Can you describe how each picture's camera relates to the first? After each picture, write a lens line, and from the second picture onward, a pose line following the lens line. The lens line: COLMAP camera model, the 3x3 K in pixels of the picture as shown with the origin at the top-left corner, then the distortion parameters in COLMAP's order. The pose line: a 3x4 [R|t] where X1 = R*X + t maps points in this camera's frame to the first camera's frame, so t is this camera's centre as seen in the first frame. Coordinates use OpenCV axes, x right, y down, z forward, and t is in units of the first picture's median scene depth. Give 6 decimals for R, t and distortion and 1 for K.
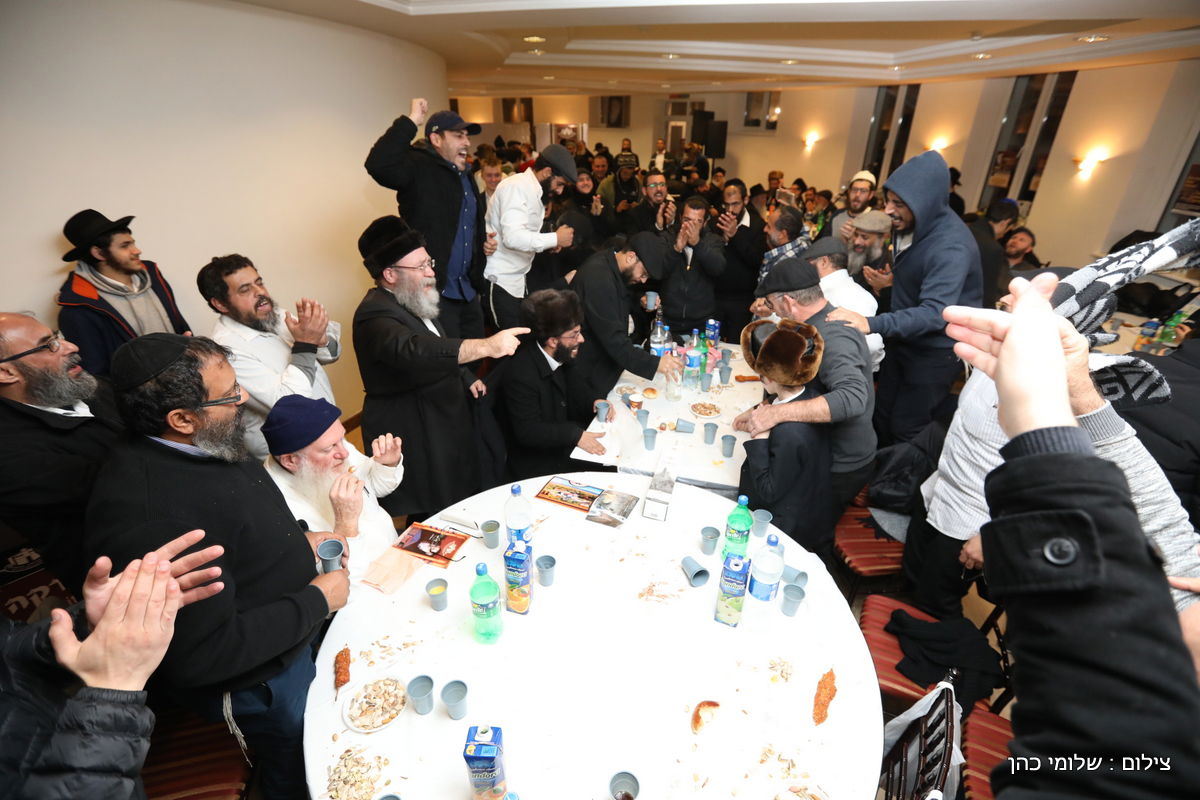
lens RADIAL K [[563.2, 0, 604.9], [0, 563.2, 399.0], [0, 0, 1]] dist [-0.028506, 0.001301]
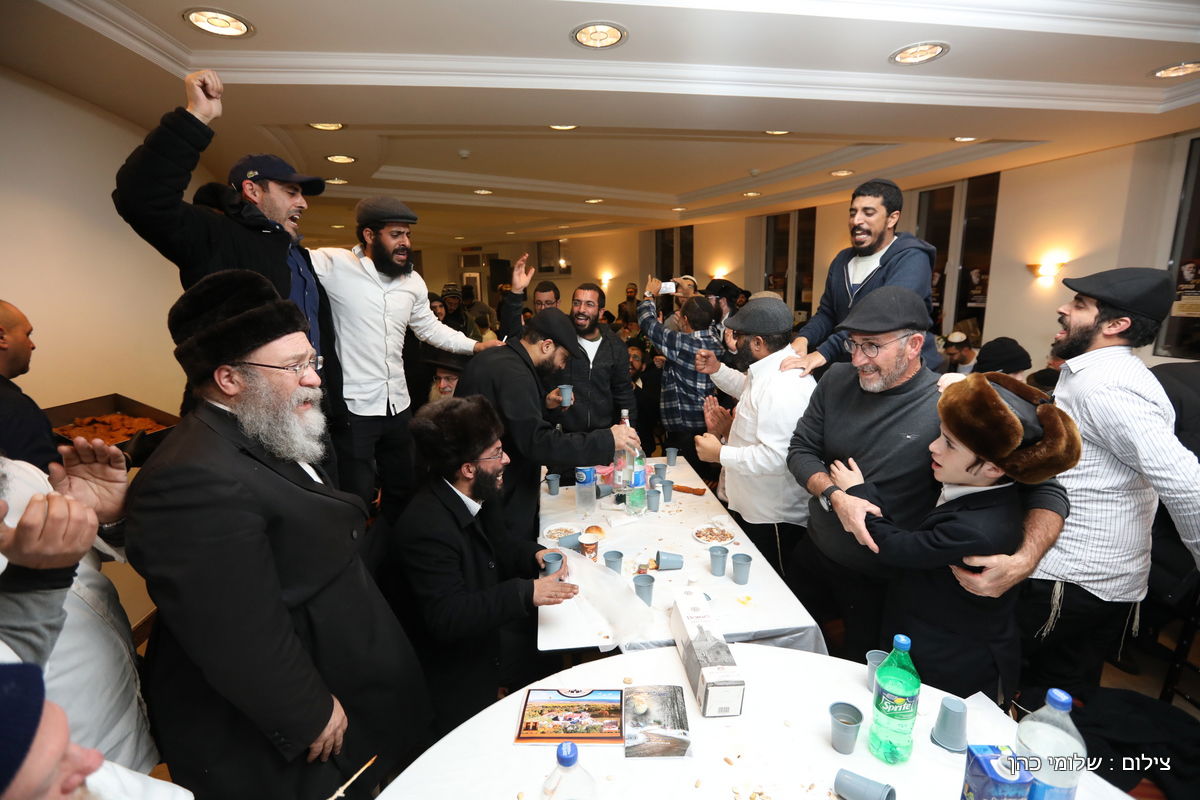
lens RADIAL K [[563.9, 0, 605.7], [0, 563.9, 380.5], [0, 0, 1]] dist [-0.017680, 0.002171]
pose [[0.925100, -0.100452, 0.366196, -0.199618], [0.202859, 0.945965, -0.252980, -0.007880], [-0.320997, 0.308318, 0.895489, 0.330854]]
